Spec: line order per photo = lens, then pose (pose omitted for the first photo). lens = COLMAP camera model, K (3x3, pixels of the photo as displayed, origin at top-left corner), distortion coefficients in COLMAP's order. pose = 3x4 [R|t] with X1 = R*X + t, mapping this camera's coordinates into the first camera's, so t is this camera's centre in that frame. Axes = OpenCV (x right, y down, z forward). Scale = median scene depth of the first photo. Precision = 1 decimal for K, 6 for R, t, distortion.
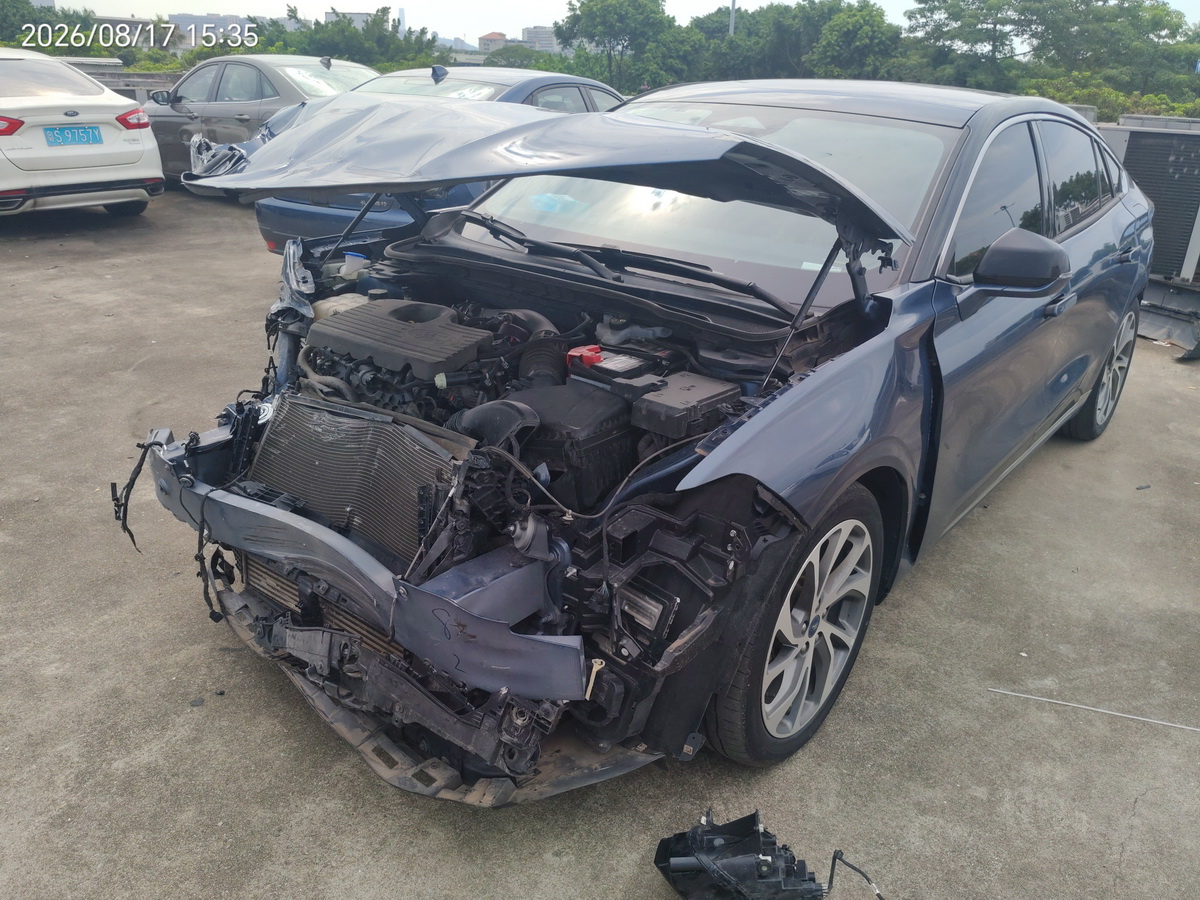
lens RADIAL K [[952.6, 0, 600.0], [0, 952.6, 450.0], [0, 0, 1]] dist [0.000813, 0.004328]
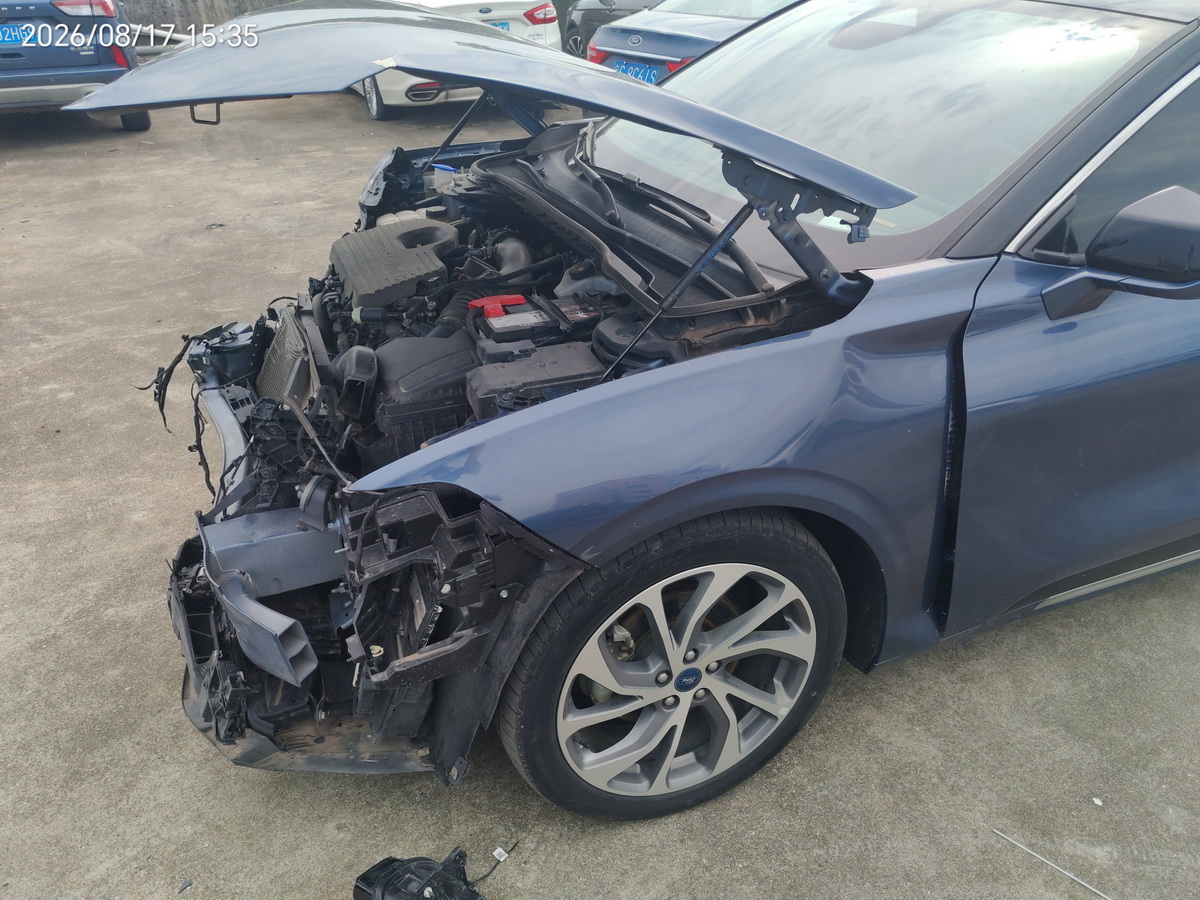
lens RADIAL K [[947.4, 0, 595.7], [0, 947.4, 446.3], [0, 0, 1]] dist [0.009547, -0.001660]
pose [[0.868869, 0.190630, -0.456866, 0.480156], [-0.143019, 0.980193, 0.136997, -0.105164], [0.473932, -0.053693, 0.878923, 0.269050]]
